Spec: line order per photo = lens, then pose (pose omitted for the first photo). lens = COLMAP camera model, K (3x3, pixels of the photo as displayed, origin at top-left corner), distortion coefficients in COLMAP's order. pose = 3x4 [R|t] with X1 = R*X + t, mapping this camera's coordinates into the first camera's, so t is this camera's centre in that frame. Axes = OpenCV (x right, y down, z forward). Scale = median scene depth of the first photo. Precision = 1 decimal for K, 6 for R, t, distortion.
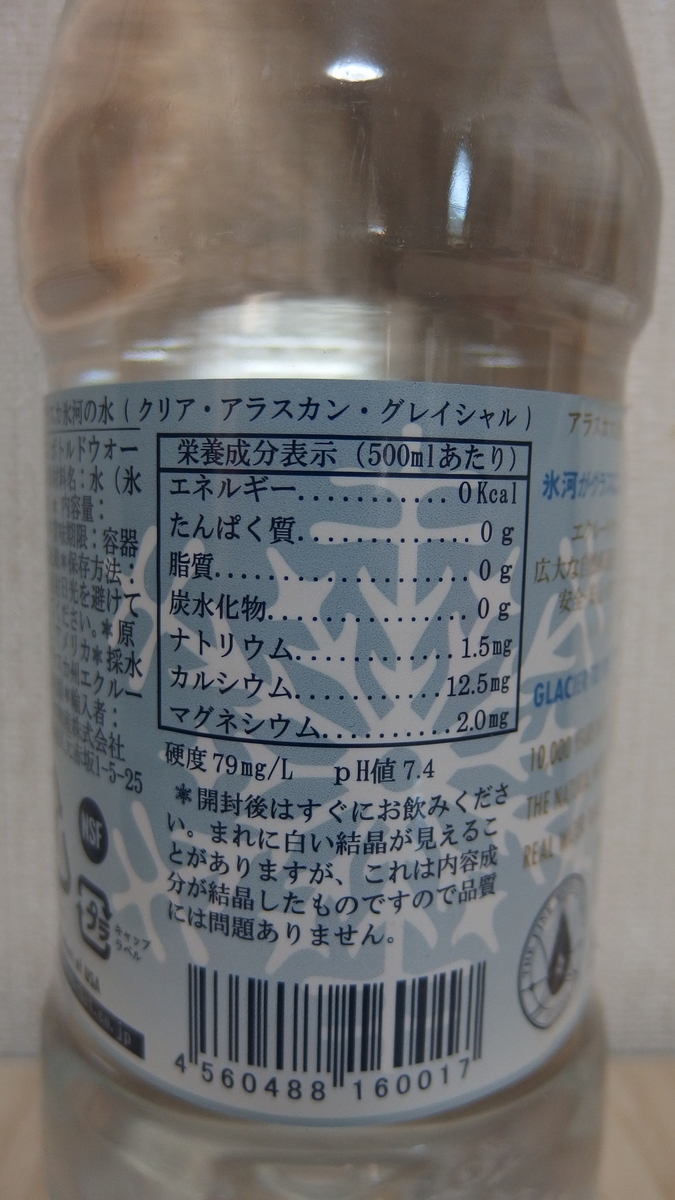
lens RADIAL K [[913.1, 0, 324.9], [0, 913.1, 586.4], [0, 0, 1]] dist [-0.048369, 0.007585]
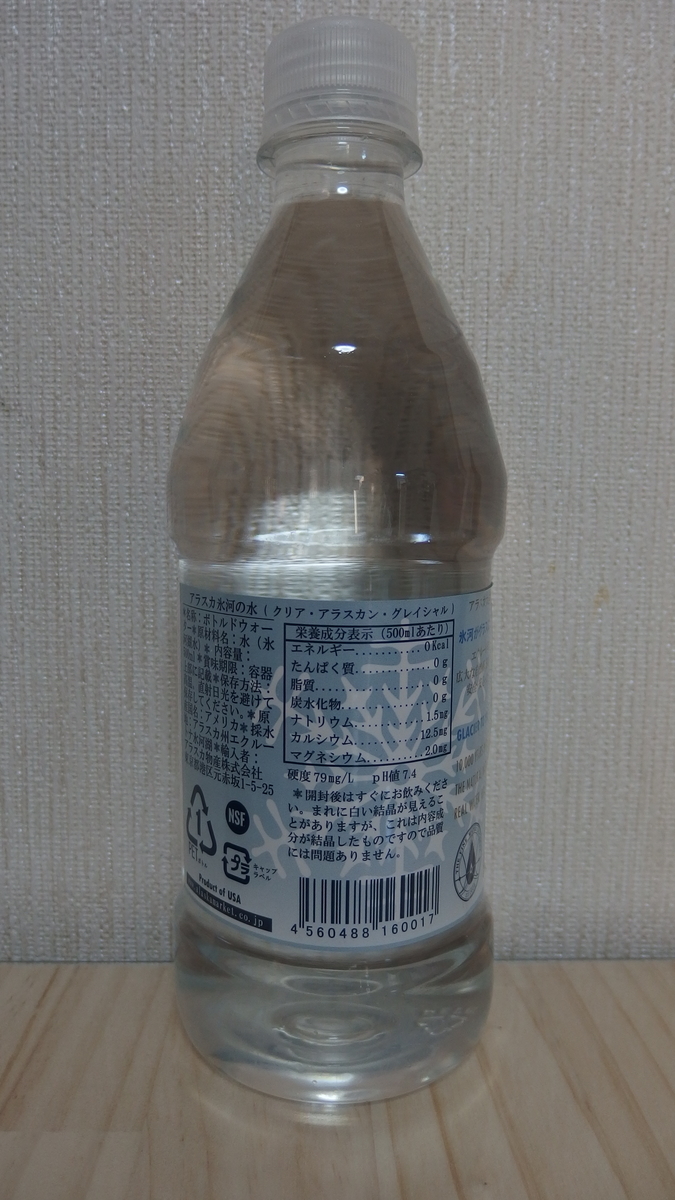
lens RADIAL K [[913.1, 0, 324.9], [0, 913.1, 586.4], [0, 0, 1]] dist [-0.048369, 0.007585]
pose [[0.985426, -0.030209, 0.167398, -0.431207], [0.032758, 0.999385, -0.012488, -0.217360], [-0.166918, 0.017789, 0.985810, -1.073769]]
